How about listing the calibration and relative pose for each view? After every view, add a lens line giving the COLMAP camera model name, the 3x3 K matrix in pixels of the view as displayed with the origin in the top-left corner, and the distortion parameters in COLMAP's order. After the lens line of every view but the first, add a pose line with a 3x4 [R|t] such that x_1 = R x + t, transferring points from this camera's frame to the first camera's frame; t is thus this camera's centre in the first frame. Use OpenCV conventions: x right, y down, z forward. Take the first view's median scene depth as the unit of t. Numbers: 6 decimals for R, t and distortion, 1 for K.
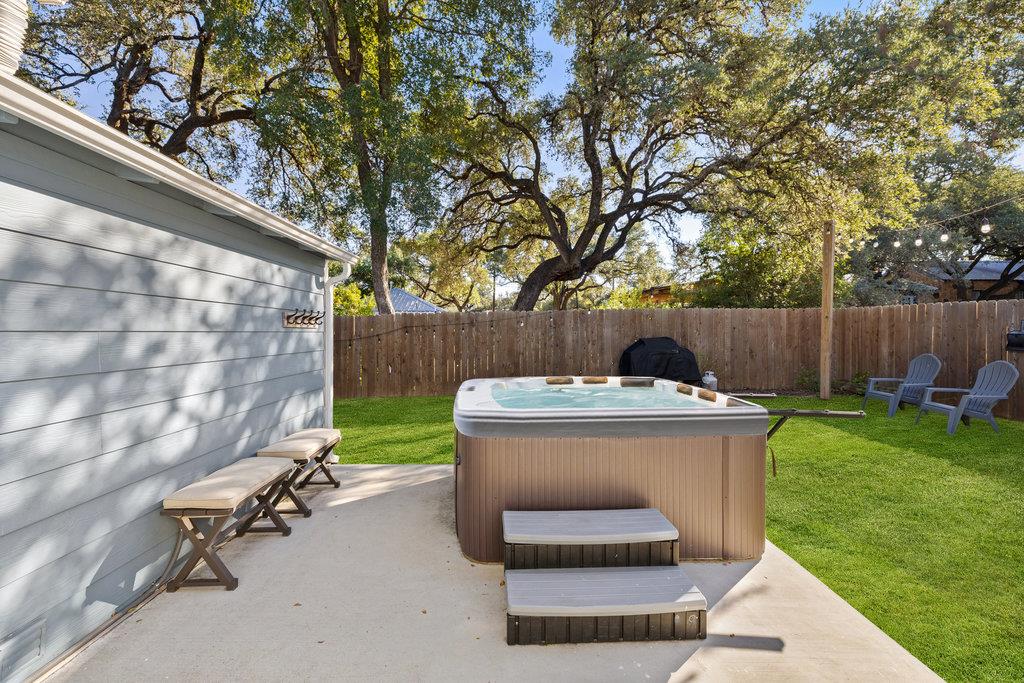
lens RADIAL K [[435.6, 0, 512.0], [0, 435.6, 341.5], [0, 0, 1]] dist [0.003404, 0.000241]
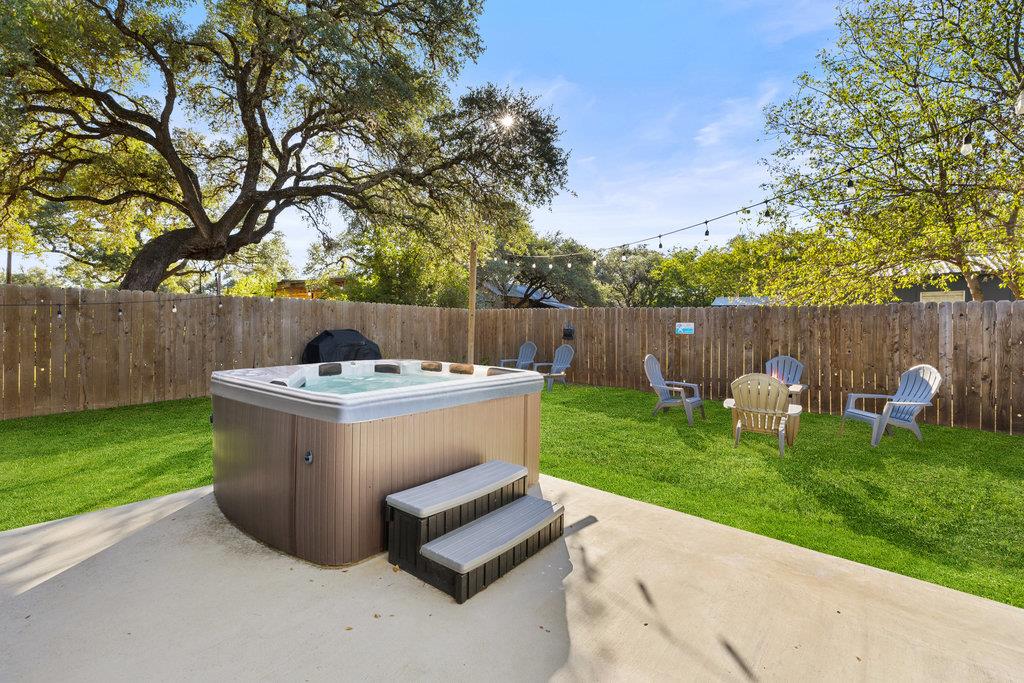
lens RADIAL K [[435.6, 0, 512.0], [0, 435.6, 341.5], [0, 0, 1]] dist [0.003404, 0.000241]
pose [[0.649044, -0.006618, 0.760722, -0.167886], [0.005419, 0.999977, 0.004076, 0.015391], [-0.760731, 0.001477, 0.649065, 0.054141]]
